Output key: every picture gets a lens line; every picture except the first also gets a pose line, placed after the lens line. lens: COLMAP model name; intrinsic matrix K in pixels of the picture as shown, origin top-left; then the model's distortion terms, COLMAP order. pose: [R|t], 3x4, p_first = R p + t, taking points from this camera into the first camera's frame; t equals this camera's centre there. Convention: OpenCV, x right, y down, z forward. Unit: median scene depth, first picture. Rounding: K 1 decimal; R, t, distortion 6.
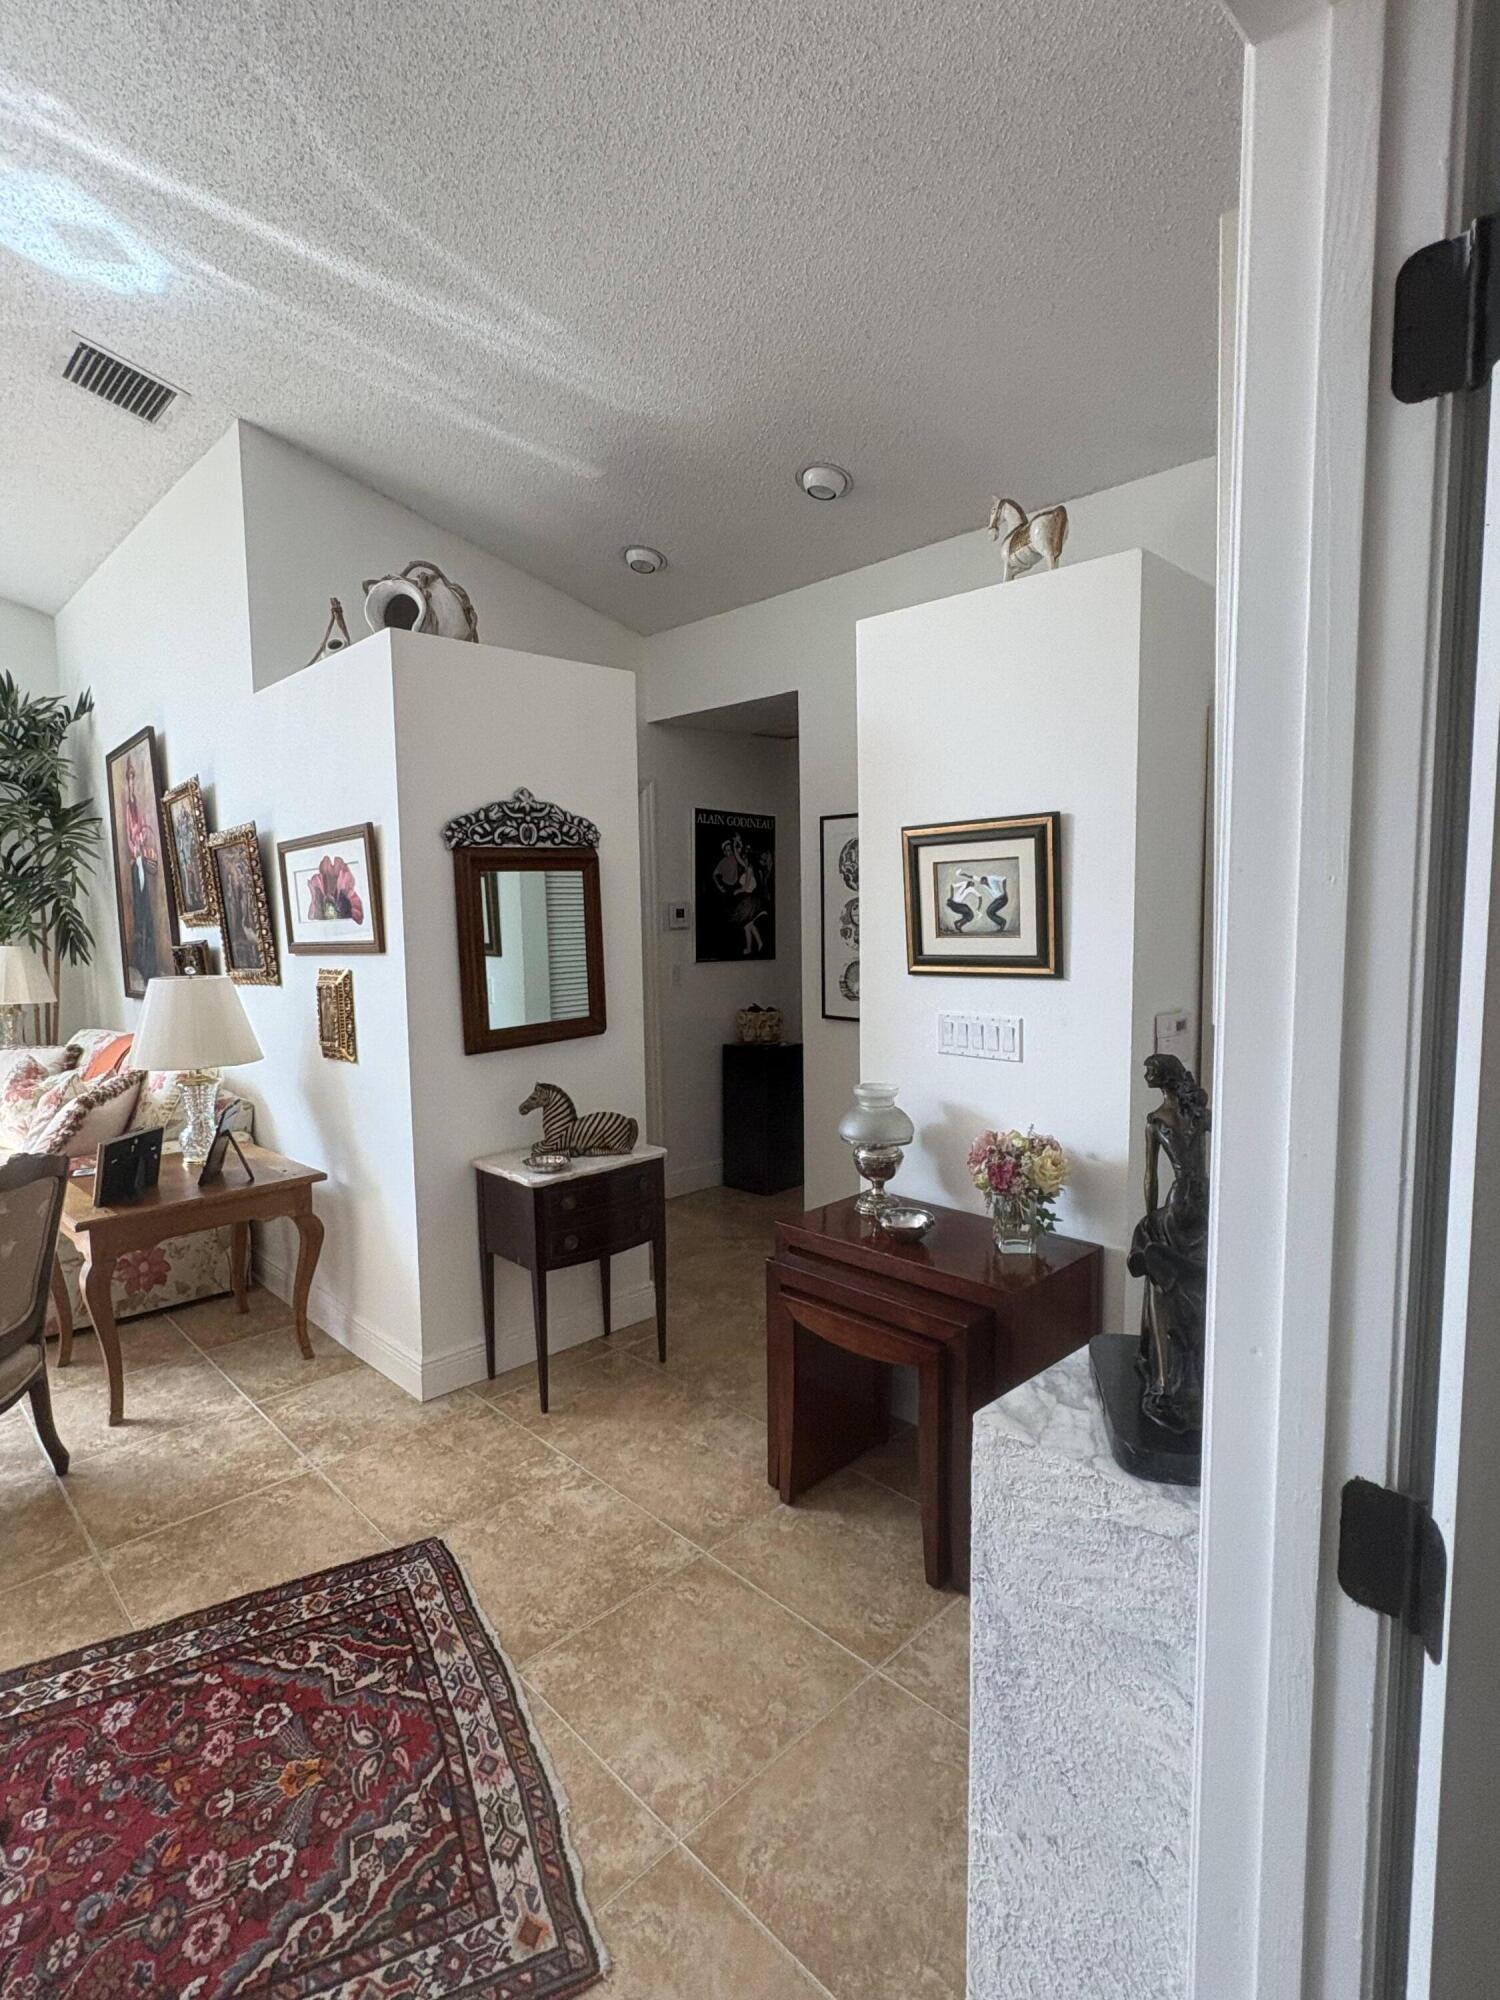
lens RADIAL K [[1003.3, 0, 753.3], [0, 1003.3, 996.7], [0, 0, 1]] dist [0.004952, -0.001120]
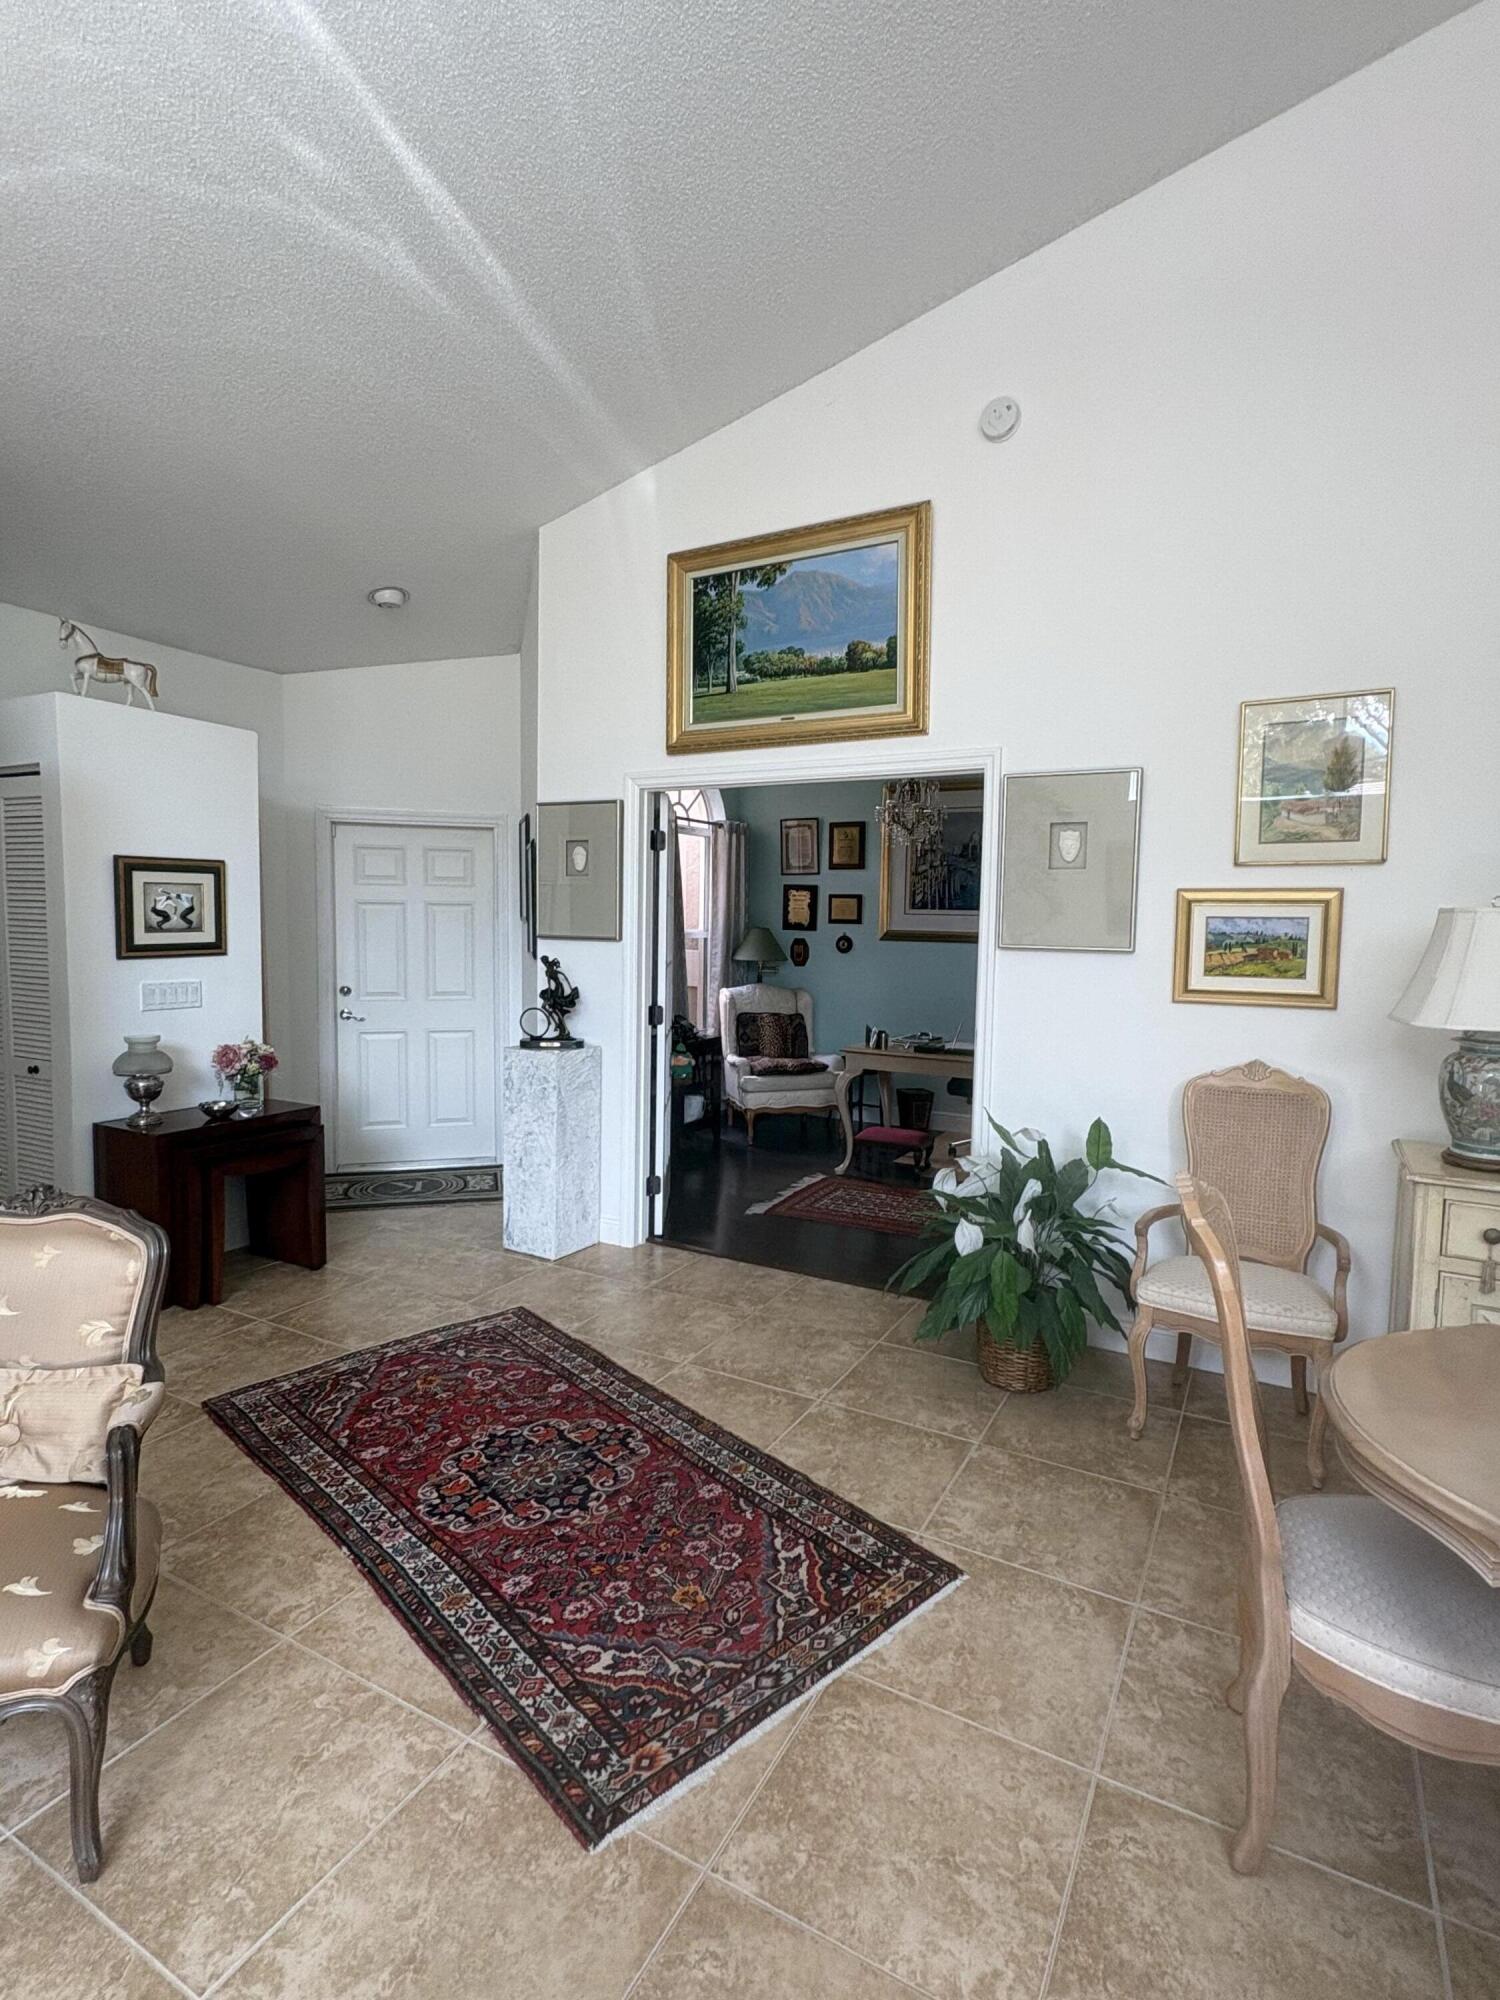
lens RADIAL K [[1003.3, 0, 750.1], [0, 1003.3, 1009.7], [0, 0, 1]] dist [0.004952, -0.001120]
pose [[-0.295396, -0.073305, 0.952559, -1.793990], [0.075268, 0.992167, 0.099694, -0.031678], [-0.952405, 0.101147, -0.287564, 0.692242]]
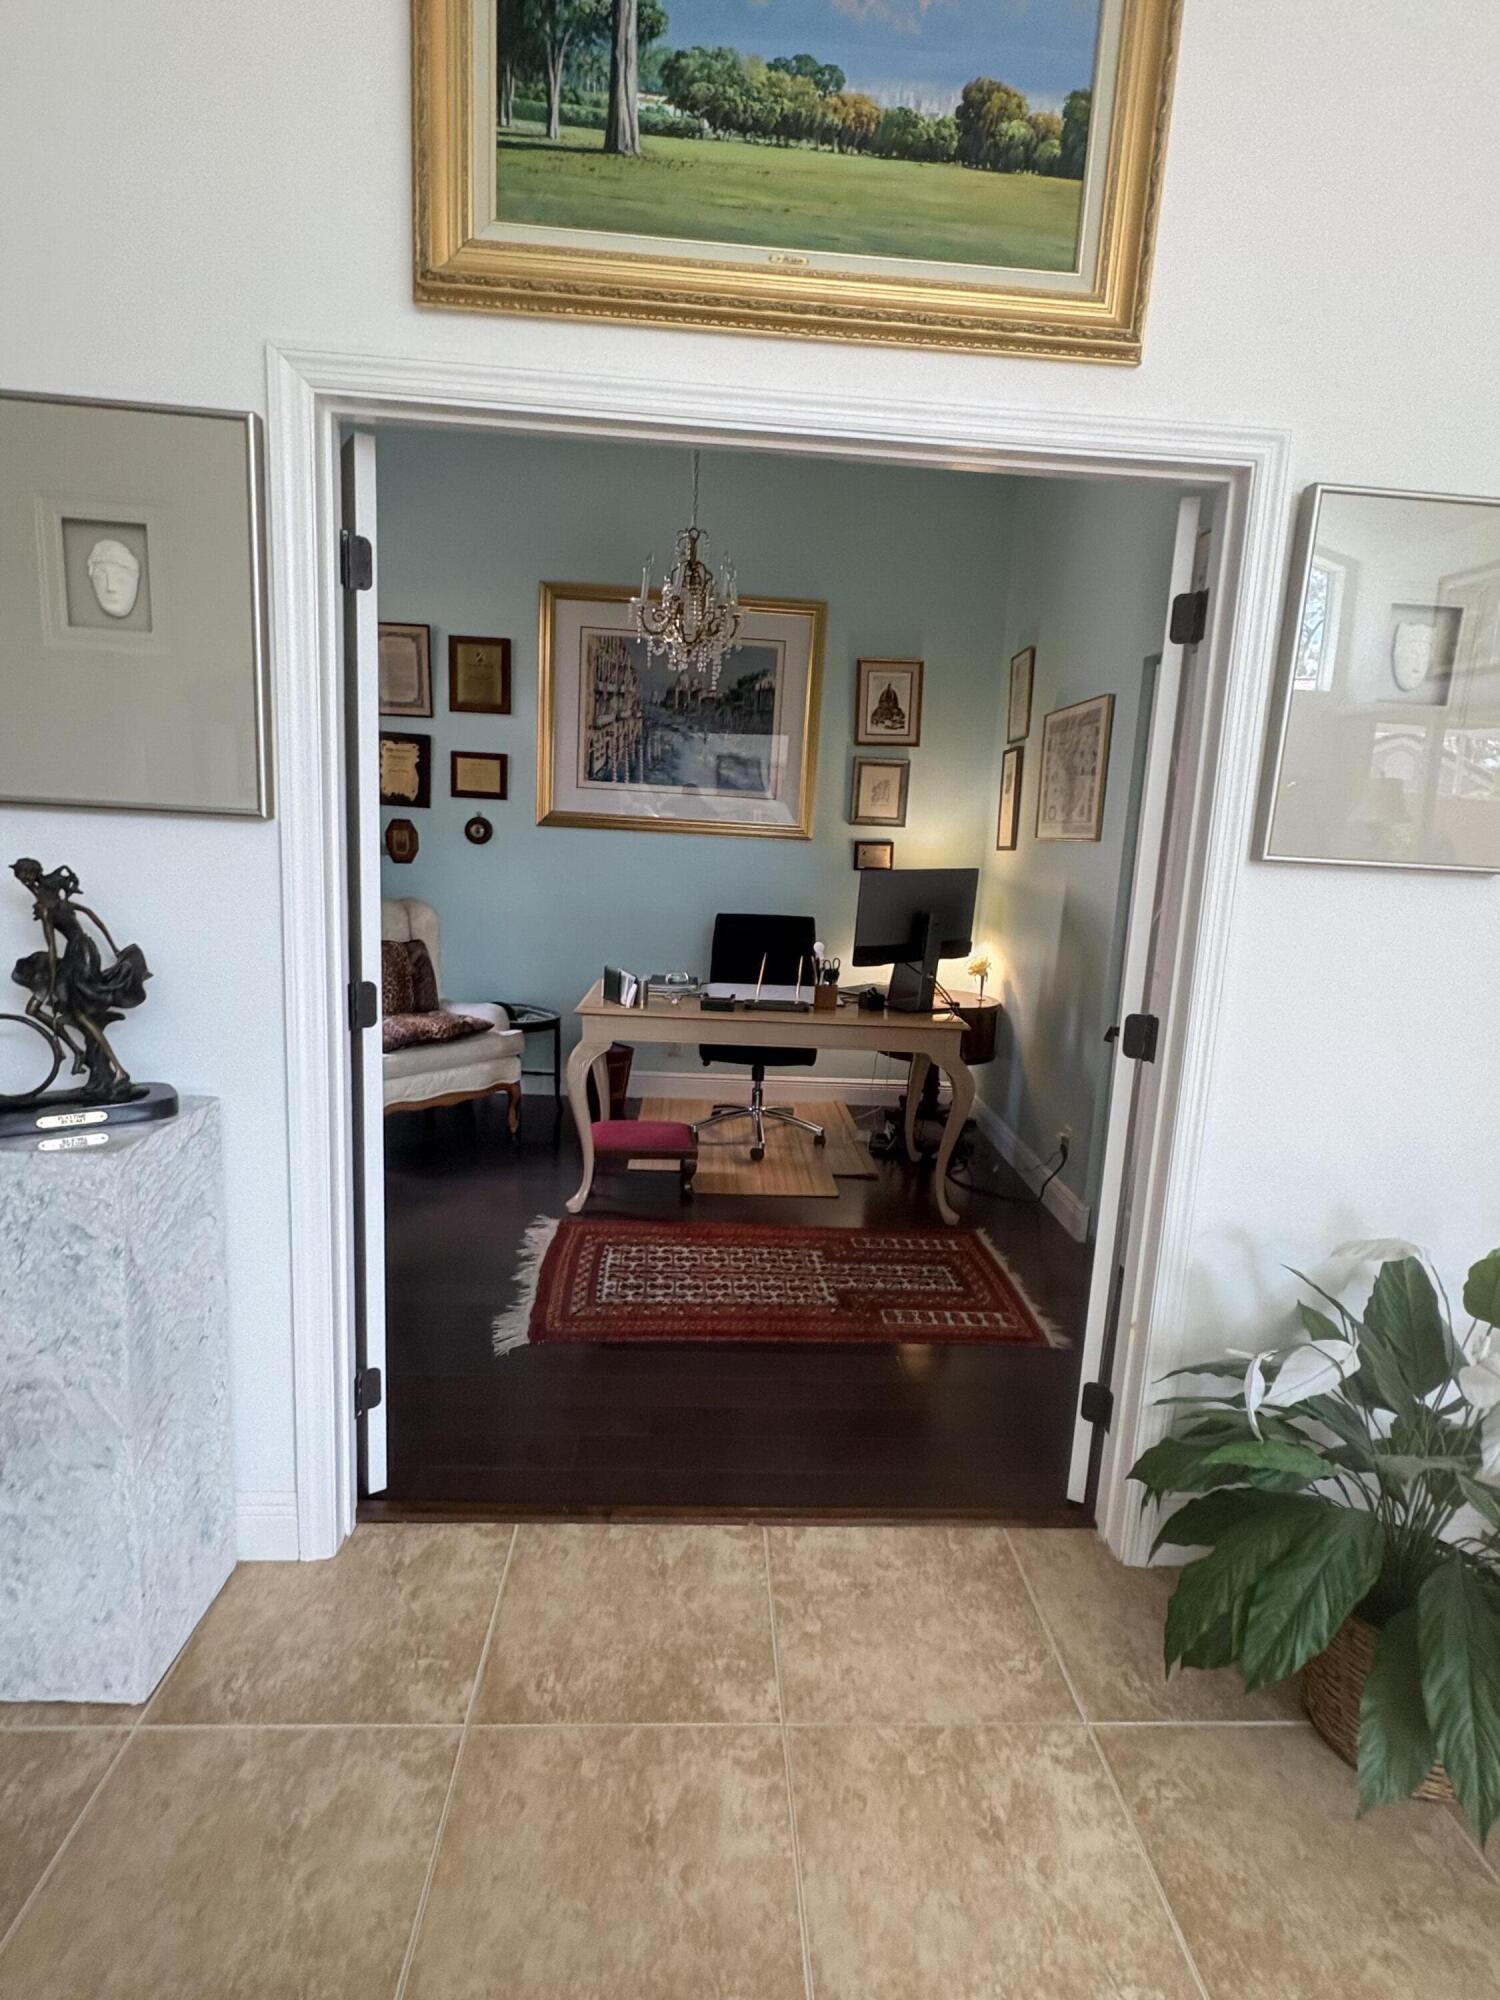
lens RADIAL K [[1003.3, 0, 761.7], [0, 1003.3, 1003.3], [0, 0, 1]] dist [0.004952, -0.001120]
pose [[-0.758998, -0.137084, 0.636499, -0.600978], [0.020251, 0.972141, 0.233520, -0.023024], [-0.650778, 0.190131, -0.735077, 0.688650]]
